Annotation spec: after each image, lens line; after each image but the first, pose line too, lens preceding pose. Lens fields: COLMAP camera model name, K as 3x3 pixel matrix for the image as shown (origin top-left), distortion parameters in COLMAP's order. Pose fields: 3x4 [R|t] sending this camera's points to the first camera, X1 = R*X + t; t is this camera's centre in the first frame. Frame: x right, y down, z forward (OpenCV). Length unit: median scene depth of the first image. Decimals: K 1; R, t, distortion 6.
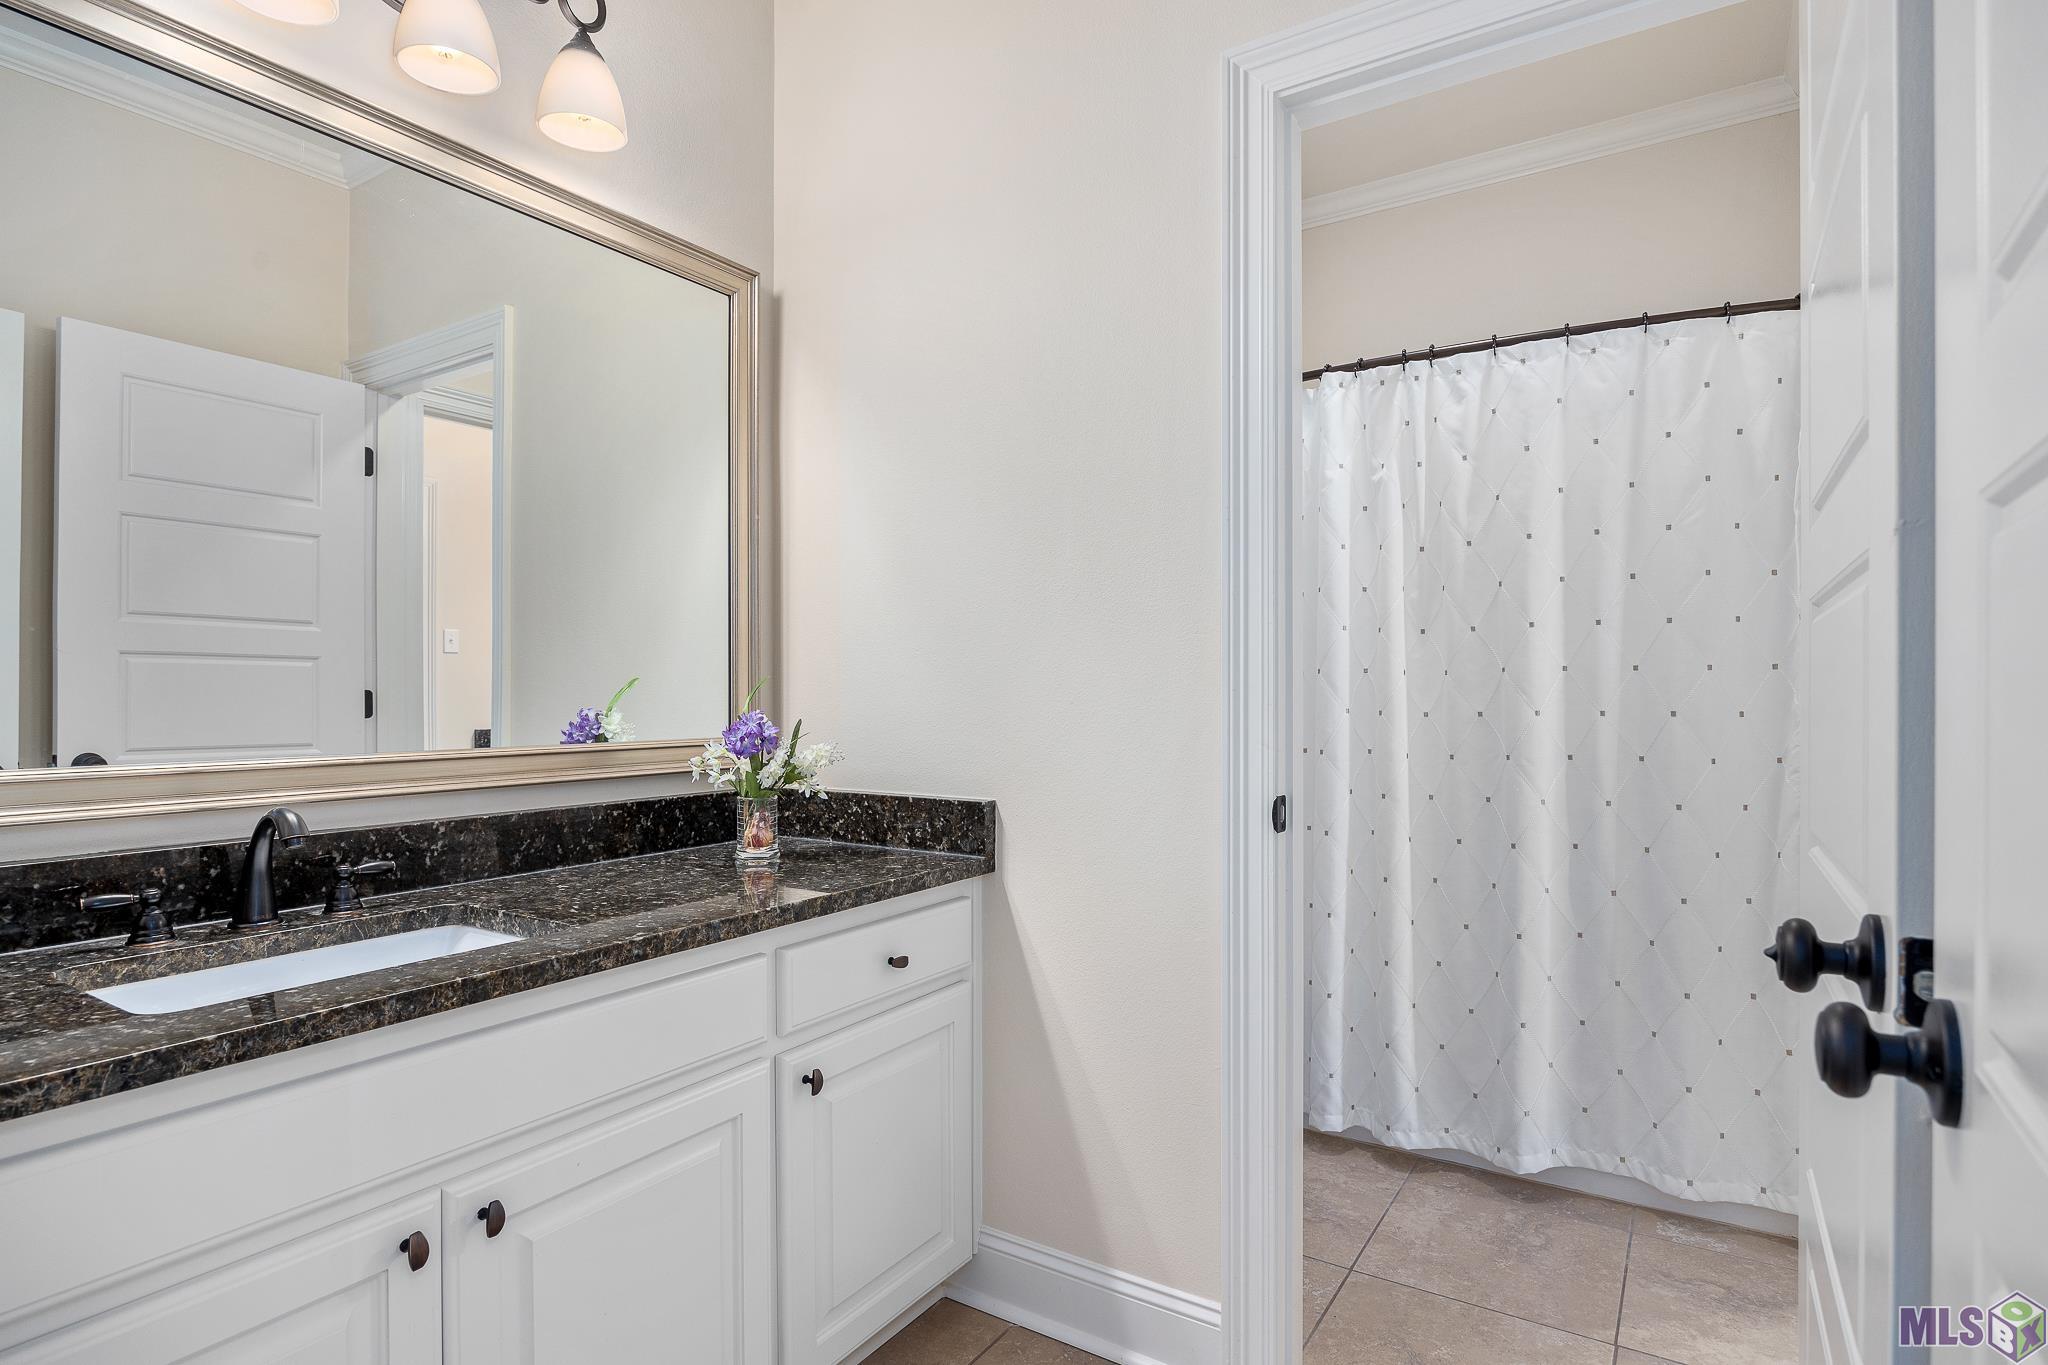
lens RADIAL K [[1055.4, 0, 1024.0], [0, 1055.4, 682.5], [0, 0, 1]] dist [0.000278, 0.000060]
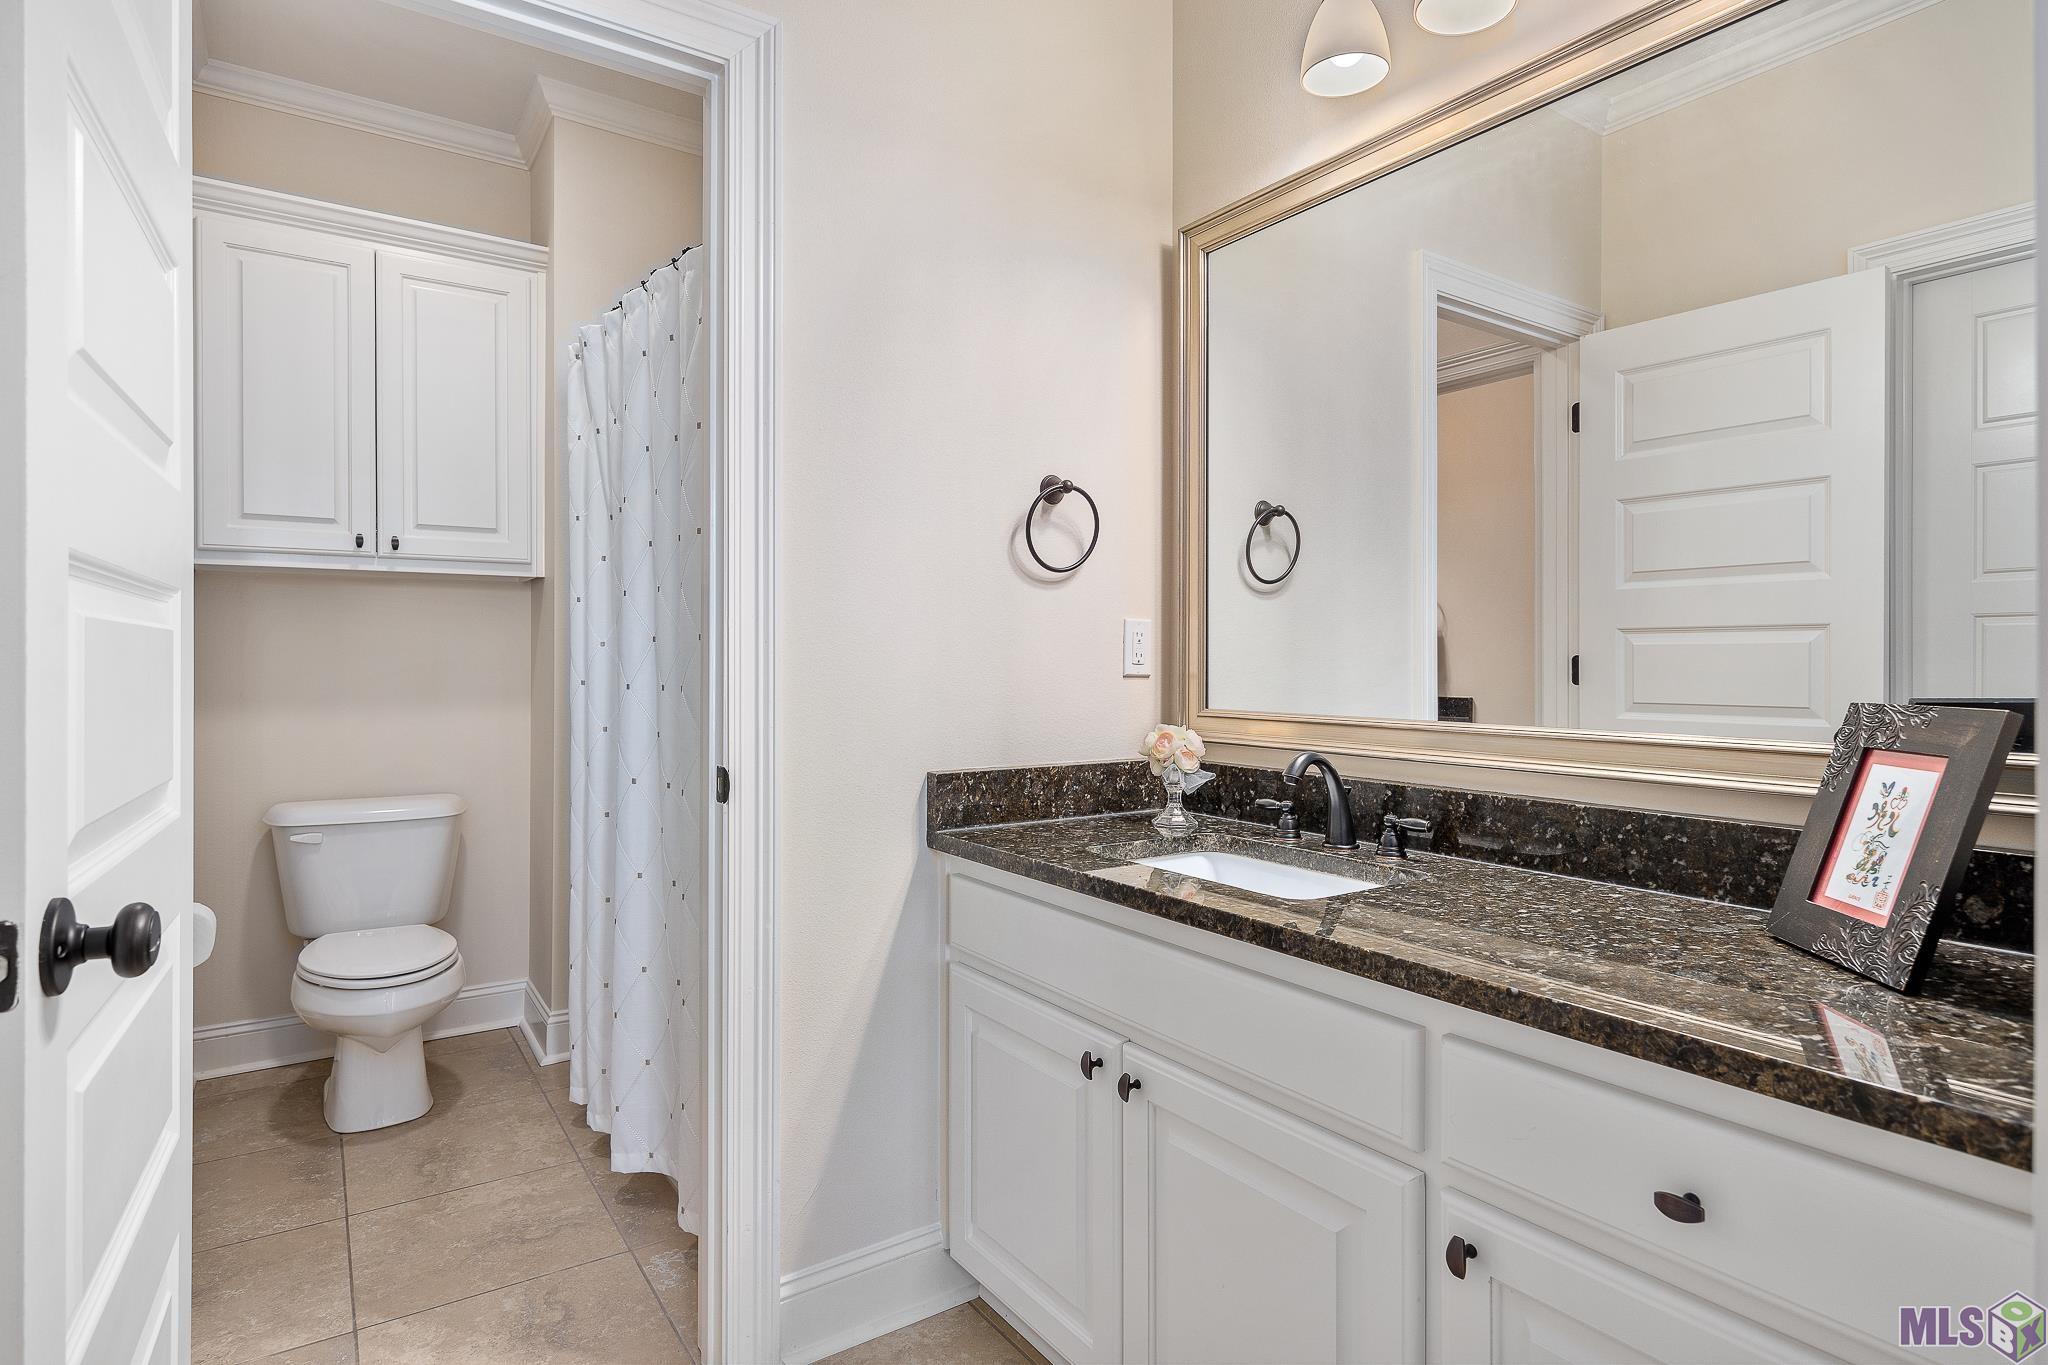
lens RADIAL K [[1089.2, 0, 1024.0], [0, 1089.2, 682.5], [0, 0, 1]] dist [0.000285, 0.000072]
pose [[-0.394272, 0.015437, -0.918864, 0.522240], [0.006836, 0.999881, 0.013865, 0.015966], [0.918968, -0.000815, -0.394331, 1.038298]]
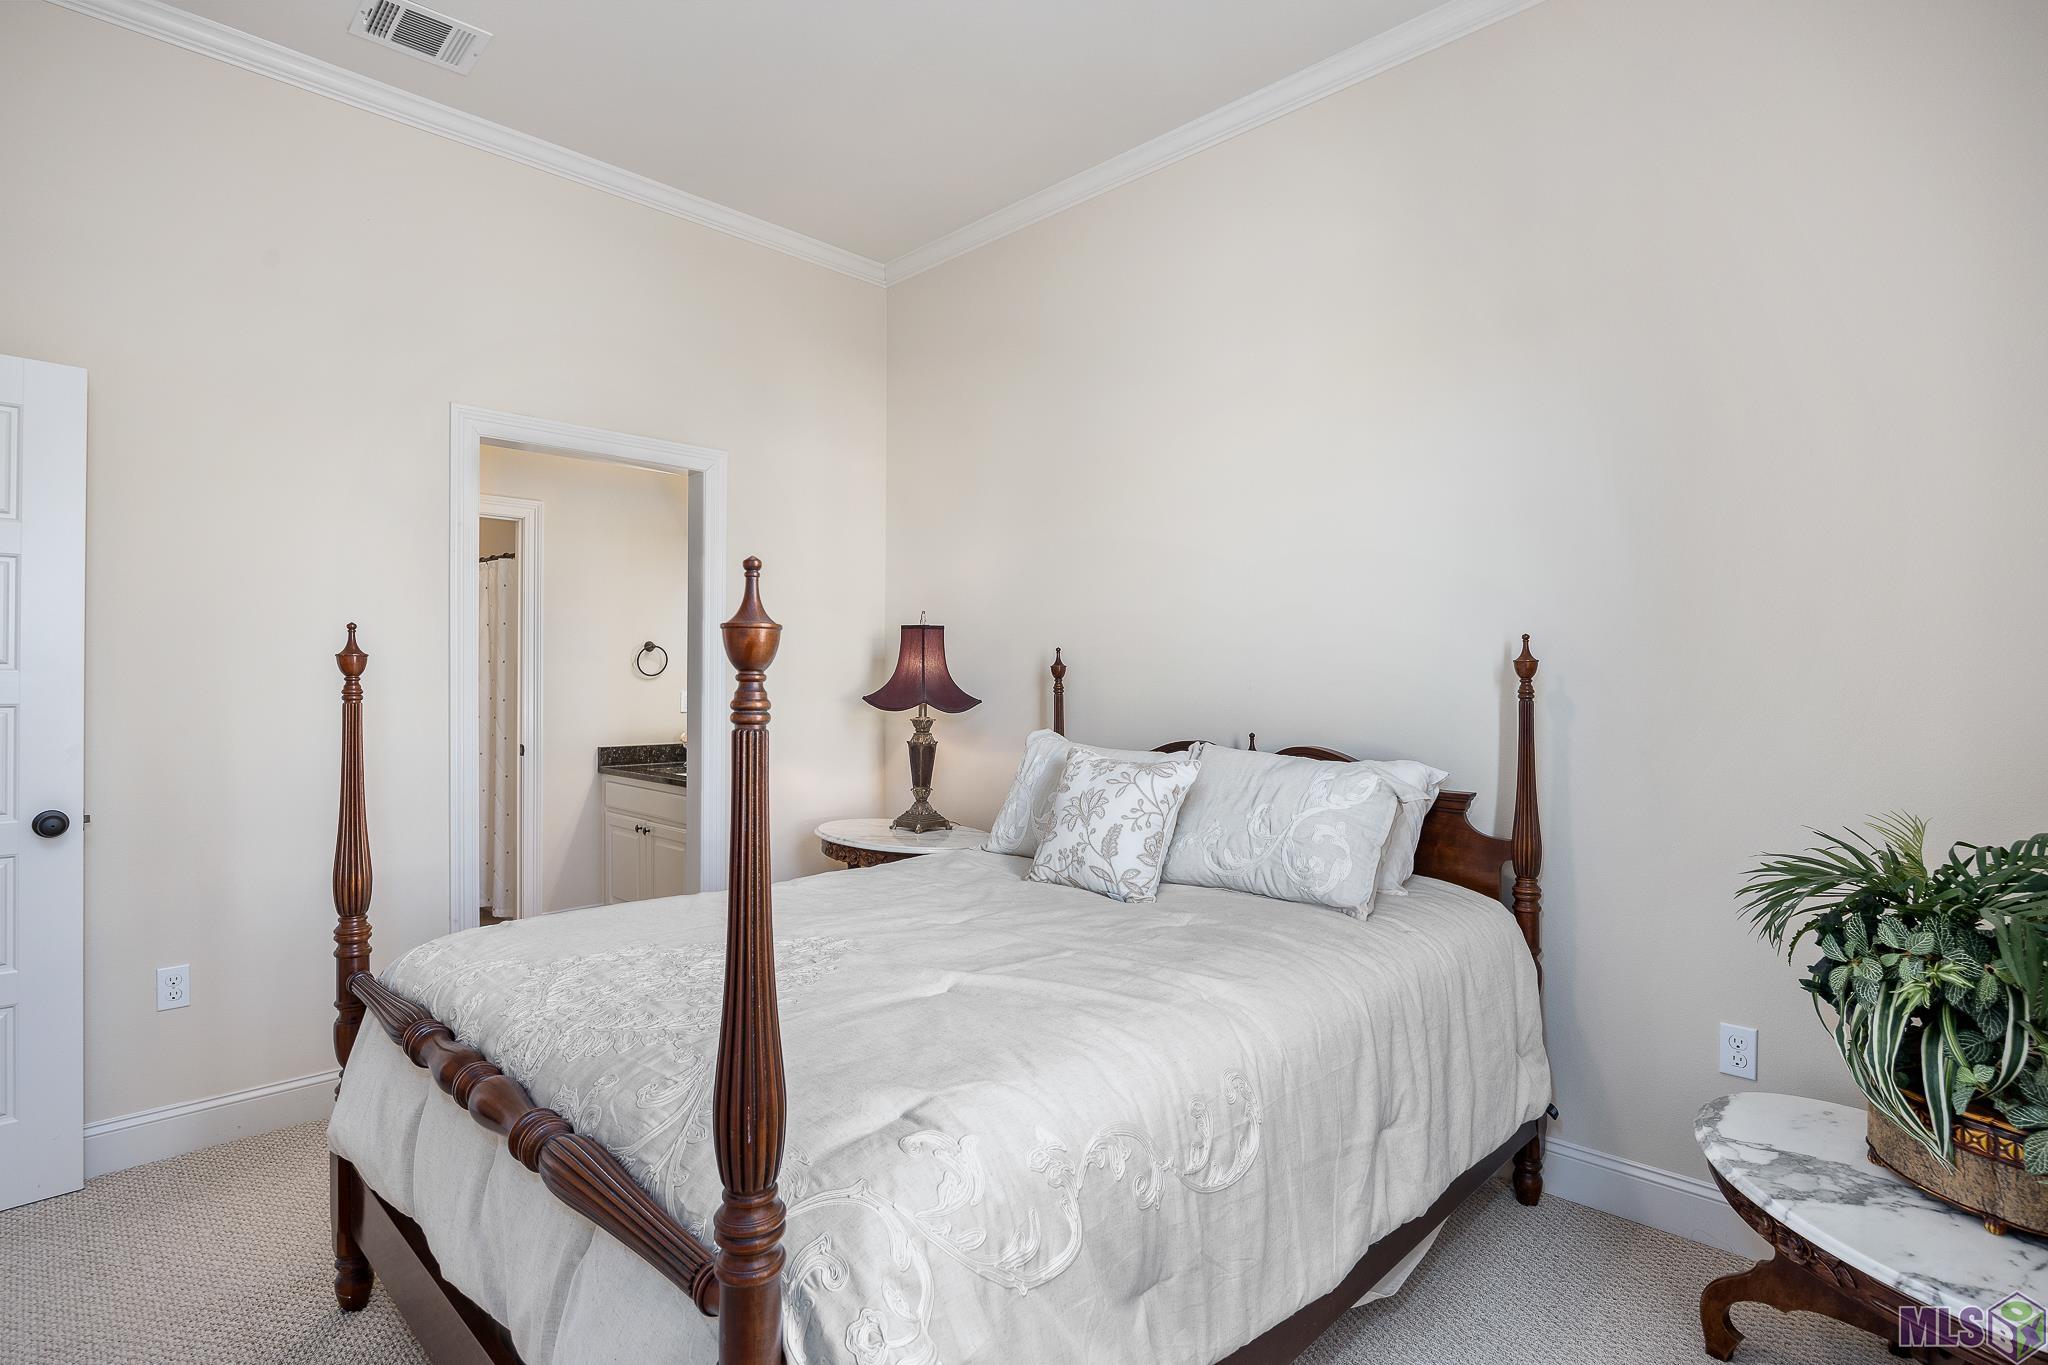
lens RADIAL K [[1015.6, 0, 1024.0], [0, 1015.6, 682.5], [0, 0, 1]] dist [0.000491, 0.000026]
pose [[-0.209922, 0.002628, -0.977715, 2.433124], [0.006947, 0.999975, 0.001197, -0.073811], [0.977693, -0.006541, -0.209935, 2.546833]]
